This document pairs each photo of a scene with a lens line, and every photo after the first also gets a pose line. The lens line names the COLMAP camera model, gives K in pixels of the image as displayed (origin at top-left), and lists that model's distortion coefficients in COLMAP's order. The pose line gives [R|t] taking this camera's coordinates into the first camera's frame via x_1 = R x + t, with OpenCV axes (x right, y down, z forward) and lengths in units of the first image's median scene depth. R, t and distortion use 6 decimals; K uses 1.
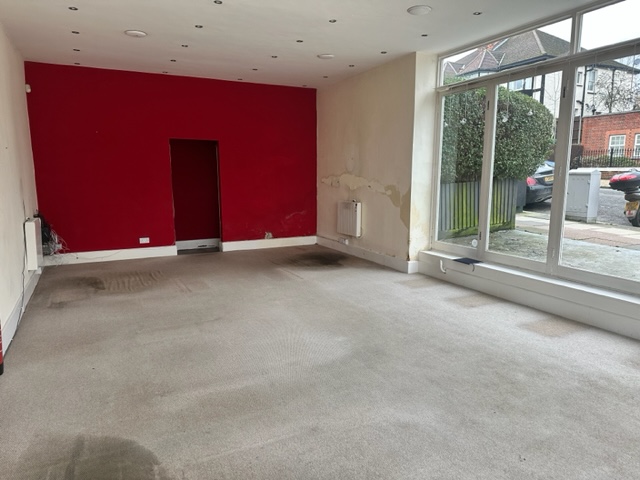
lens RADIAL K [[443.3, 0, 320.0], [0, 443.3, 240.0], [0, 0, 1]] dist [0.076484, -0.000739]
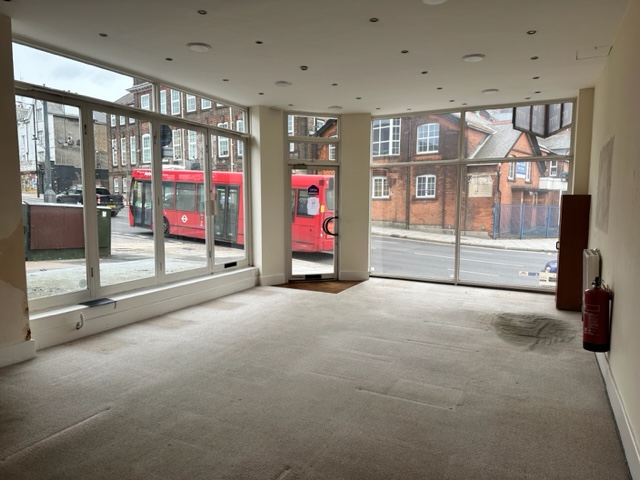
lens RADIAL K [[443.3, 0, 320.0], [0, 443.3, 240.0], [0, 0, 1]] dist [0.076484, -0.000739]
pose [[-0.586787, -0.072686, 0.806472, -0.749594], [0.121283, 0.976839, 0.176286, -0.209776], [-0.800607, 0.201254, -0.564381, 1.345341]]
